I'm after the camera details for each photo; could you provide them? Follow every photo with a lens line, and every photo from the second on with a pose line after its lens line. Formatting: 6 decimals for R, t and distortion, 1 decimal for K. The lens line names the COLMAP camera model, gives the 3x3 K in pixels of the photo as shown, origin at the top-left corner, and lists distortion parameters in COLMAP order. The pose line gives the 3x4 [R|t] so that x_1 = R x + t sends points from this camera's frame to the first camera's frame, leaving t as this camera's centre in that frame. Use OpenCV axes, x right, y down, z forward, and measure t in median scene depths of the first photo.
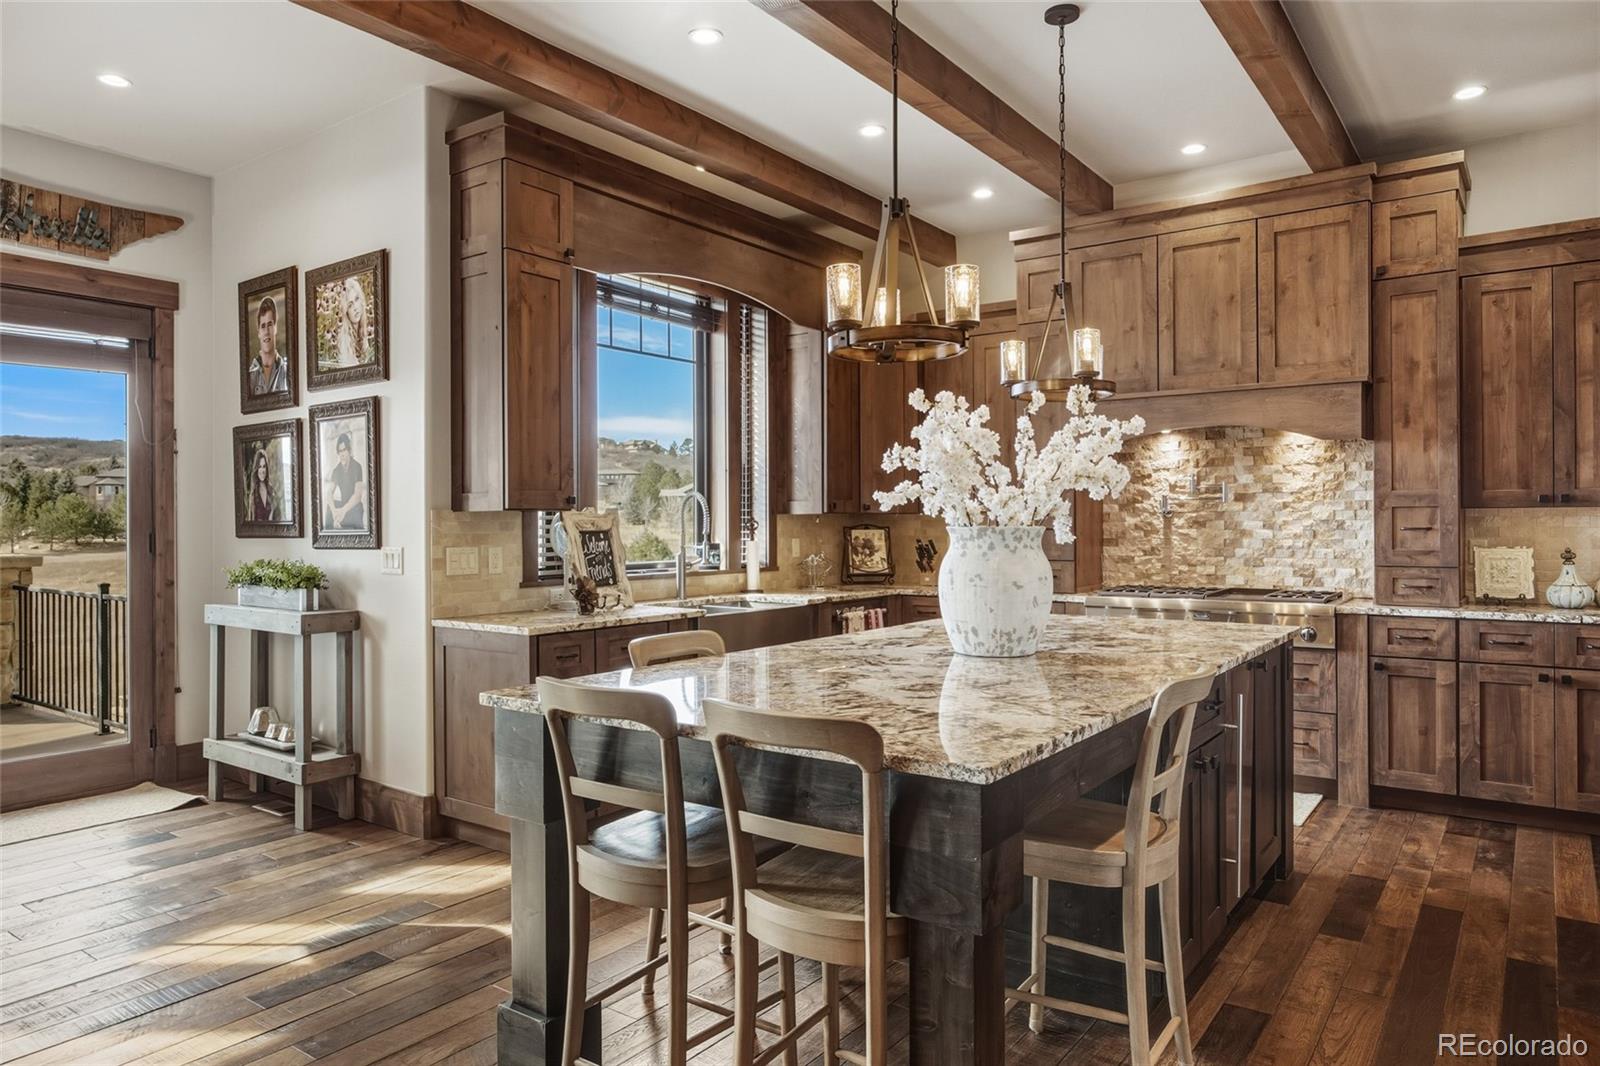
lens RADIAL K [[1018.8, 0, 804.0], [0, 1018.8, 521.4], [0, 0, 1]] dist [-0.005890, 0.002426]
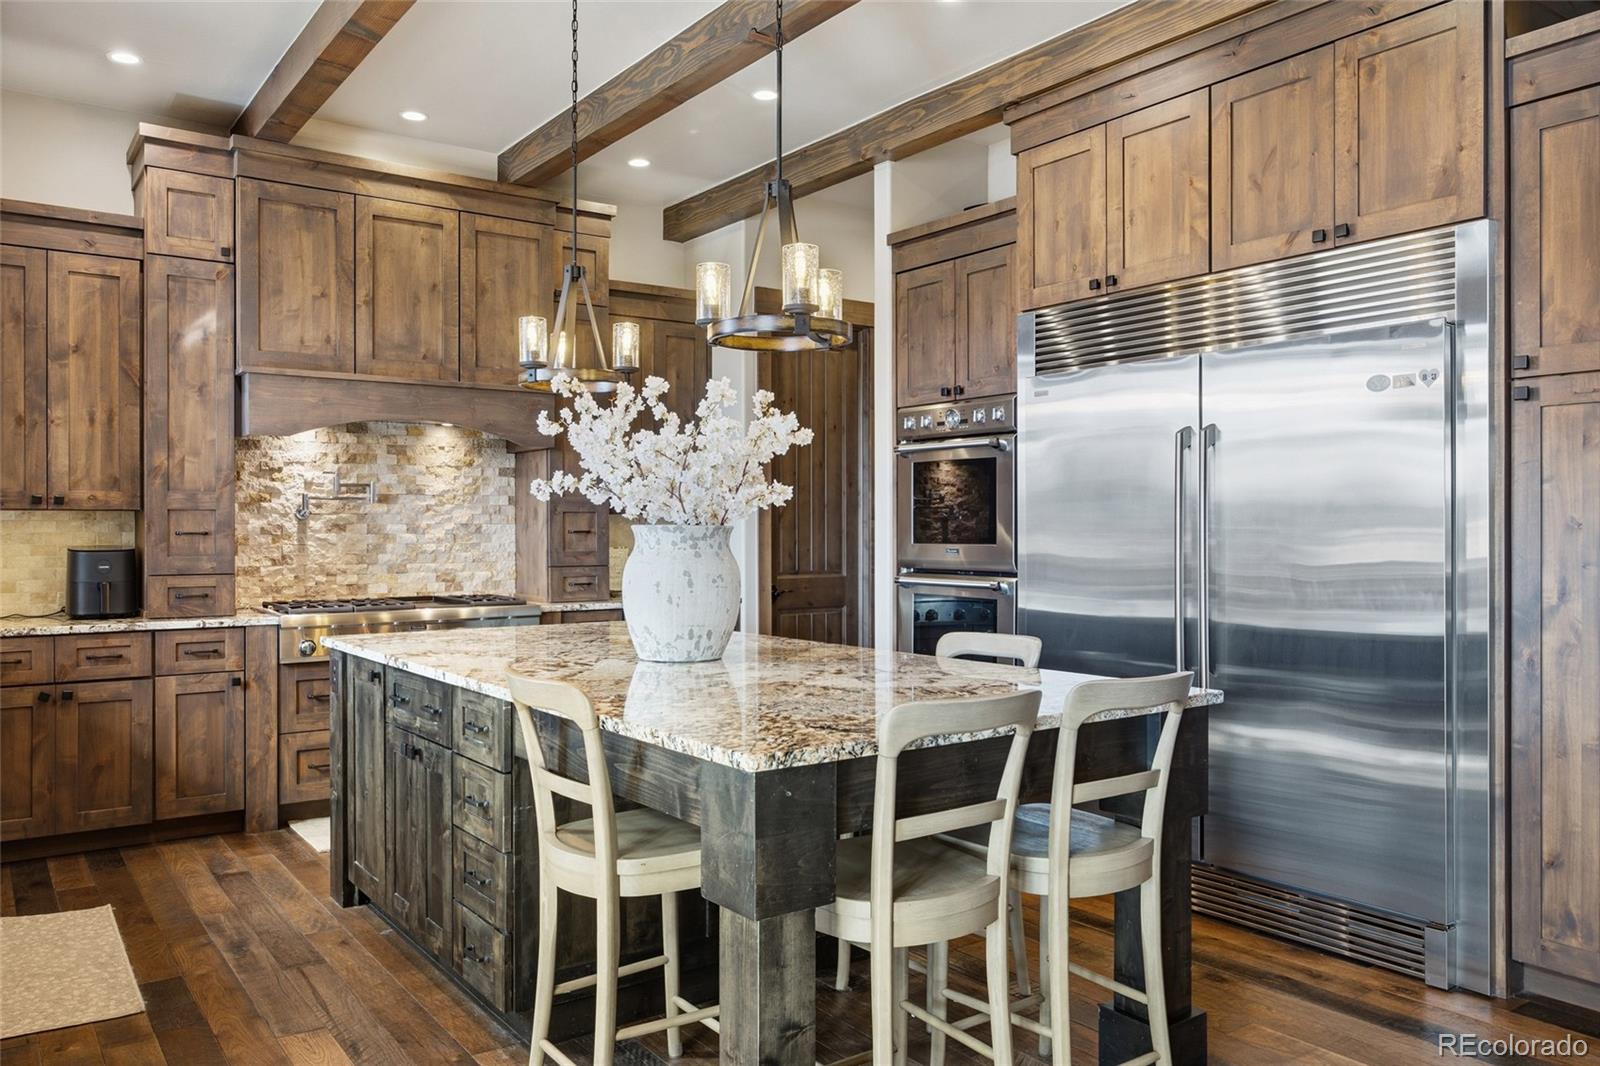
lens RADIAL K [[1185.4, 0, 796.7], [0, 1185.4, 527.7], [0, 0, 1]] dist [-0.006548, 0.003866]
pose [[0.319729, 0.004410, 0.947499, -0.522263], [-0.001882, 0.999990, -0.004020, 0.007060], [-0.947507, -0.000498, 0.319734, 0.342125]]
